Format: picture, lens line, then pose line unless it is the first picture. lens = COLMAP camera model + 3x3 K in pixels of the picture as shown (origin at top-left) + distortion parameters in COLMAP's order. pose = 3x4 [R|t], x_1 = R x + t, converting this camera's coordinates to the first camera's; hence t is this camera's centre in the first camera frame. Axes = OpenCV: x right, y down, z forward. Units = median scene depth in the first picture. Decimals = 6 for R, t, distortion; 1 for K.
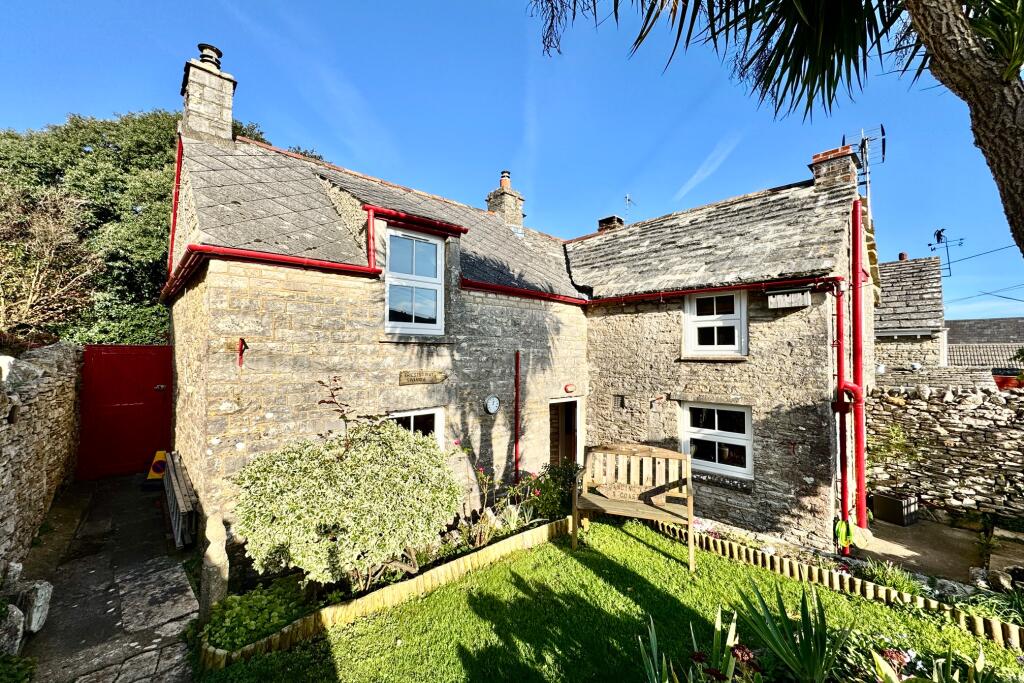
lens RADIAL K [[404.6, 0, 509.9], [0, 404.6, 338.1], [0, 0, 1]] dist [0.001613, 0.000347]
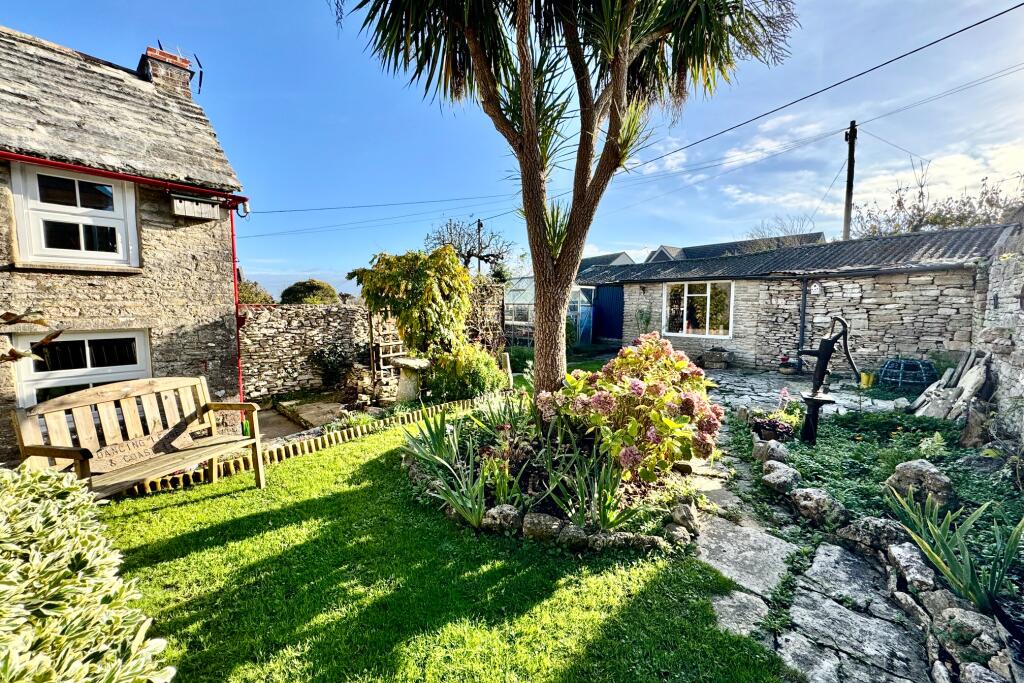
lens RADIAL K [[404.6, 0, 509.5], [0, 404.6, 337.3], [0, 0, 1]] dist [0.001613, 0.000347]
pose [[-0.074479, -0.089289, 0.993217, -0.296322], [-0.045492, 0.995251, 0.086060, 0.081210], [-0.996184, -0.038774, -0.078188, 0.329766]]
